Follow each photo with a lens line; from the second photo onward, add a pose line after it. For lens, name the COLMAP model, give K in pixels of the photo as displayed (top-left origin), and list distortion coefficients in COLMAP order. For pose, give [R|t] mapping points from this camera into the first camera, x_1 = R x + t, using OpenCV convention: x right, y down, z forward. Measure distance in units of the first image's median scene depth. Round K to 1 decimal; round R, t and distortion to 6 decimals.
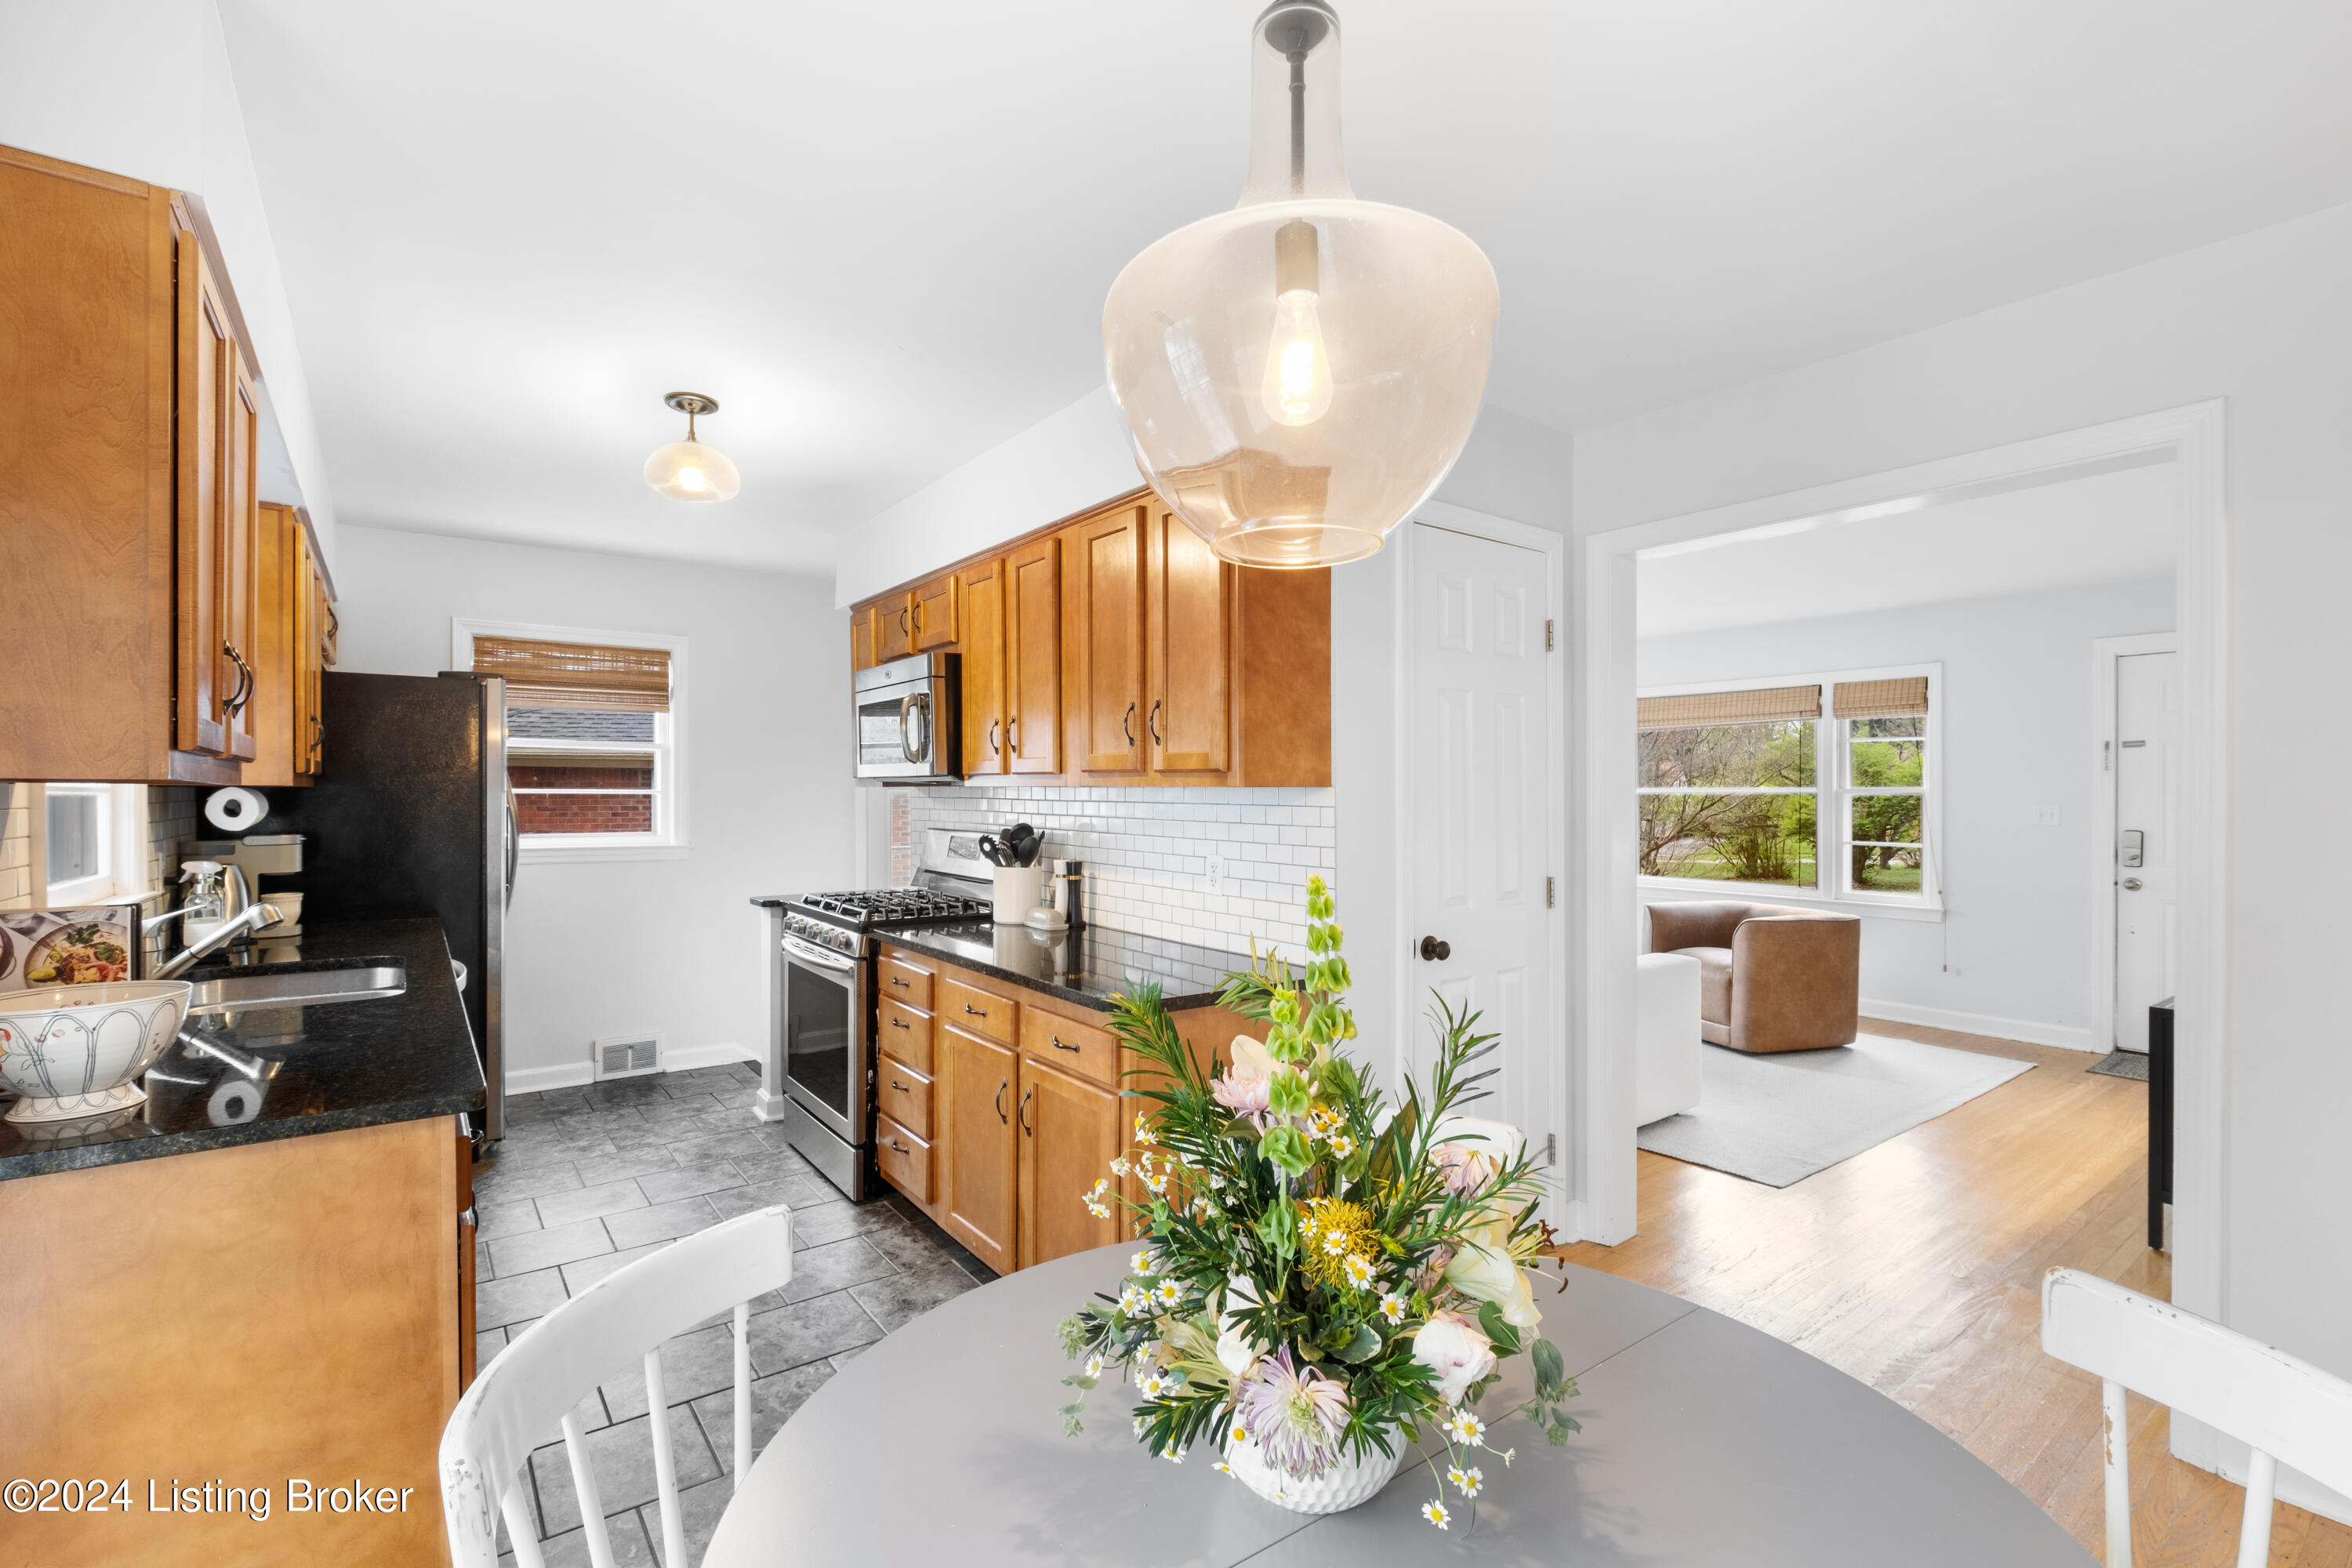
lens RADIAL K [[1049.2, 0, 1156.2], [0, 1049.2, 799.0], [0, 0, 1]] dist [-0.002648, -0.000342]
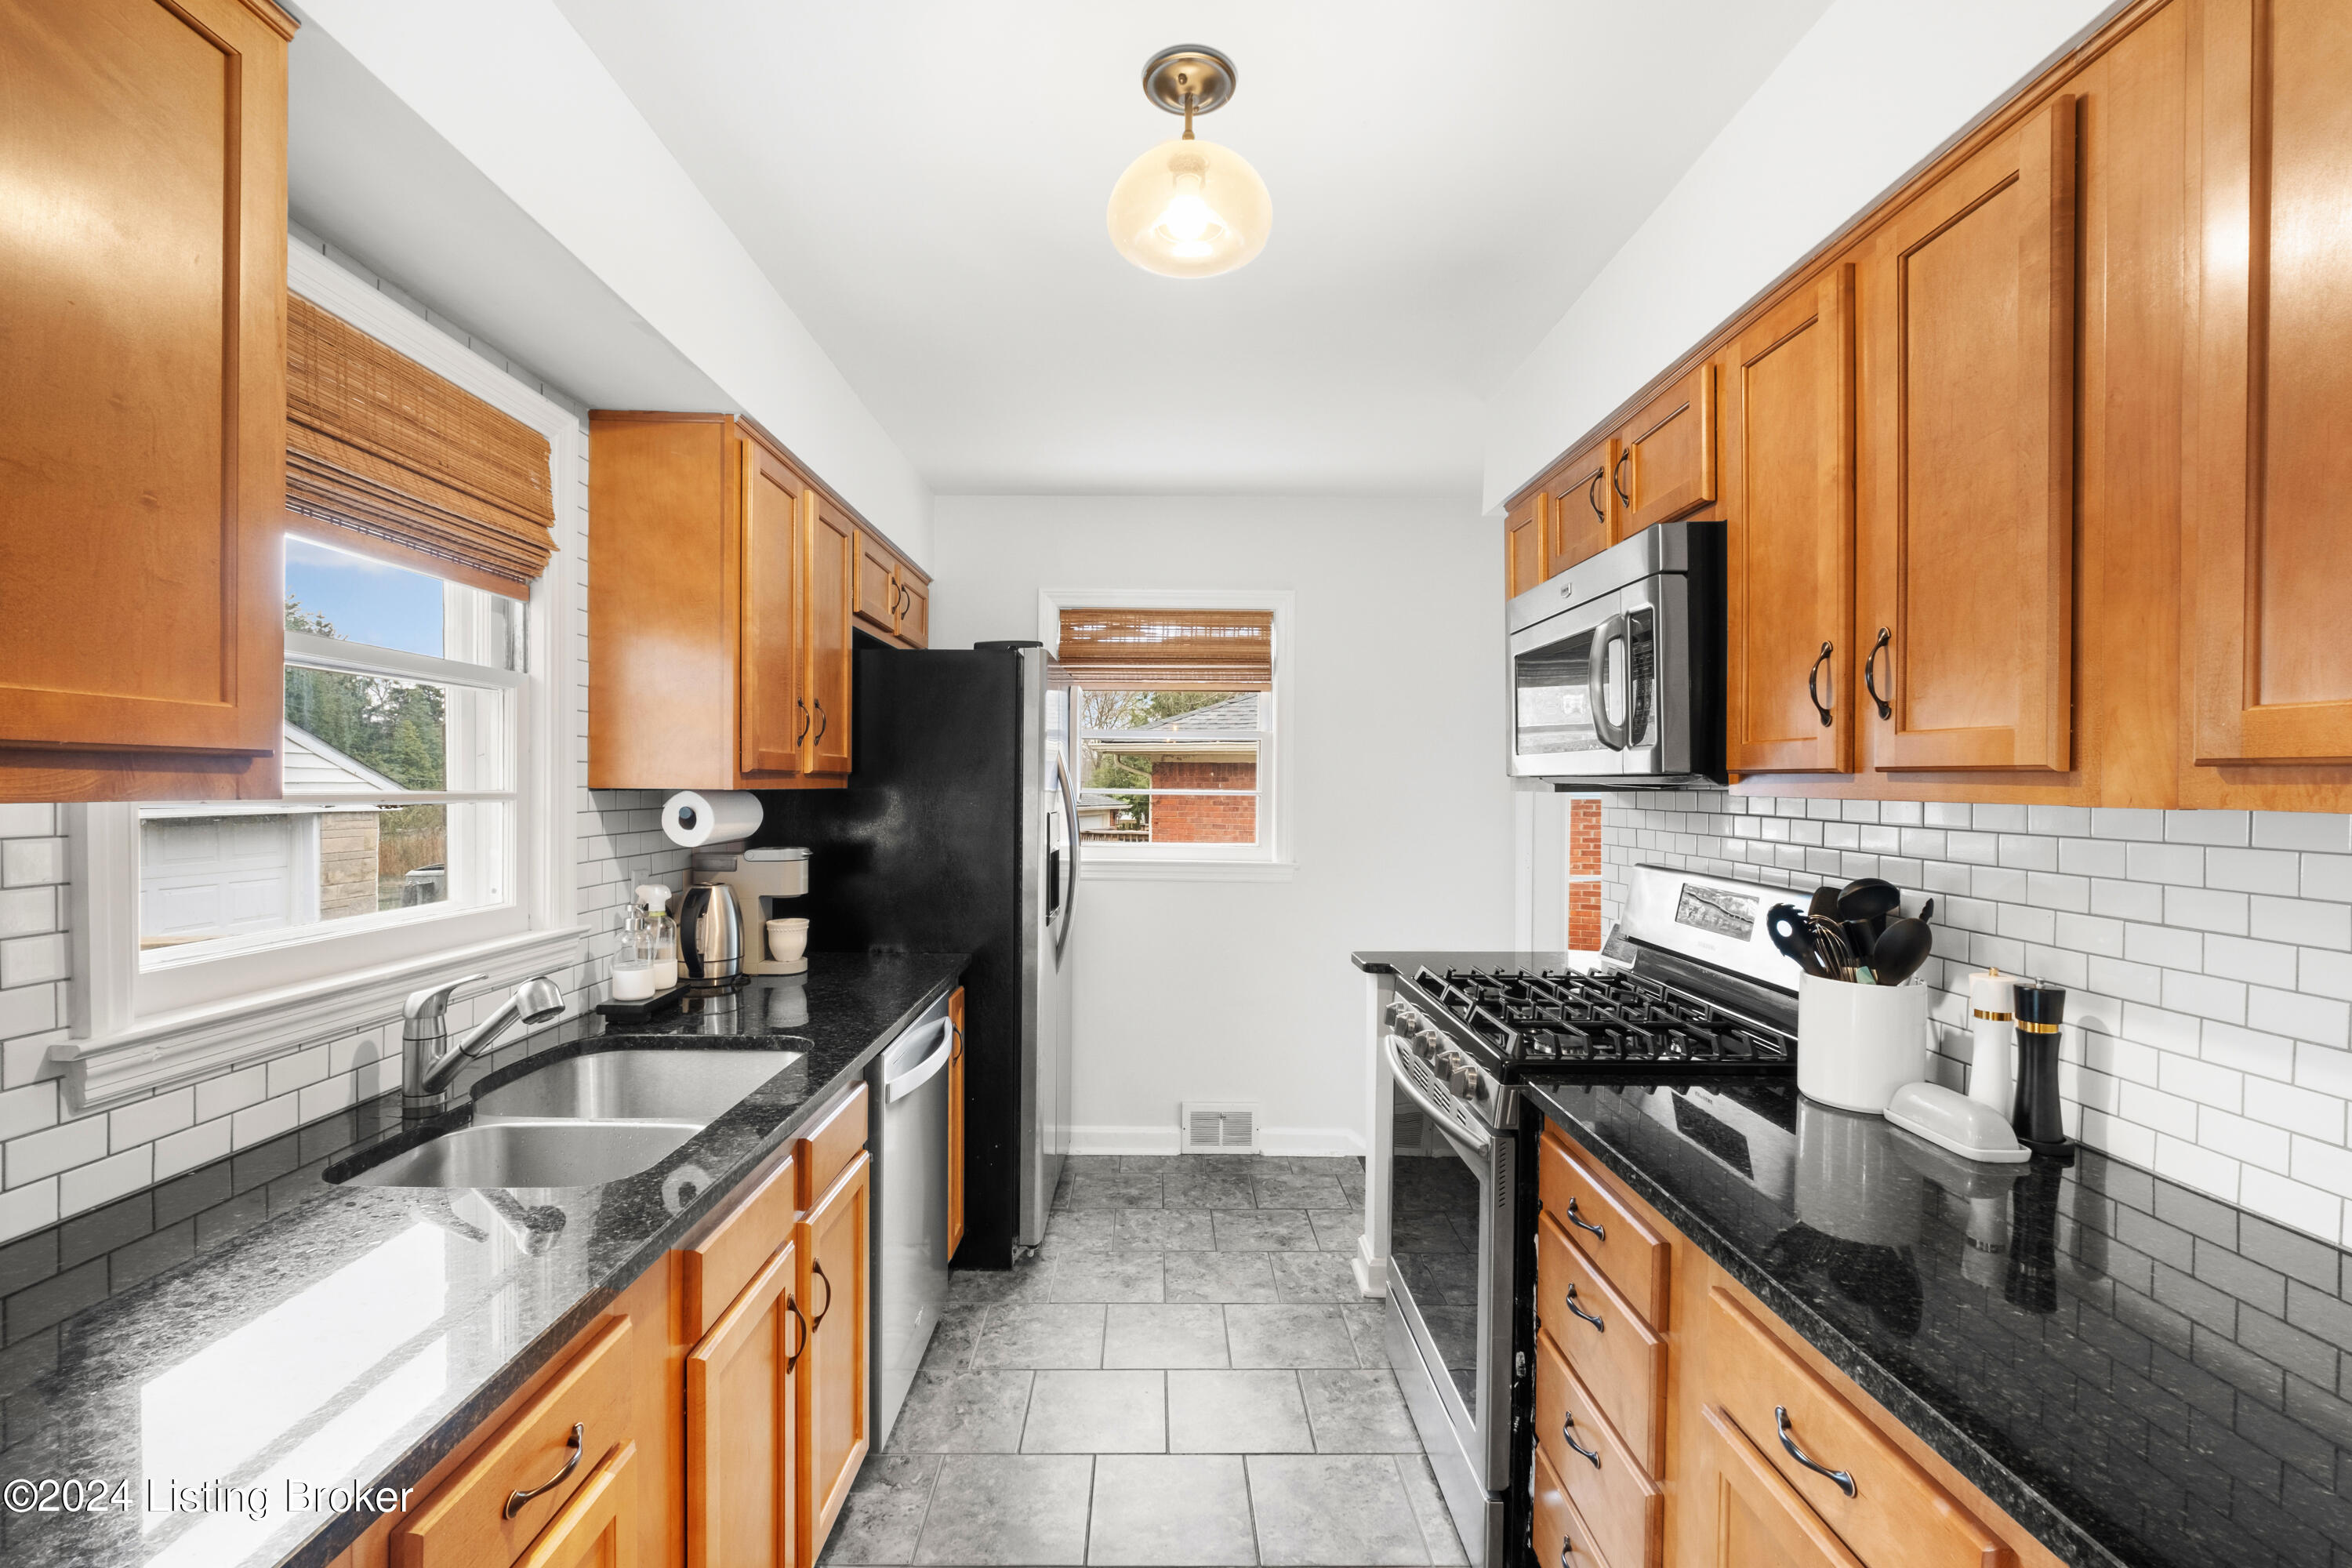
lens RADIAL K [[1016.8, 0, 1162.9], [0, 1016.8, 792.0], [0, 0, 1]] dist [-0.001933, -0.000168]
pose [[0.807753, 0.010305, -0.589431, -0.120489], [-0.010385, 0.999941, 0.003250, -0.013292], [0.589430, 0.003496, 0.807812, 0.481627]]
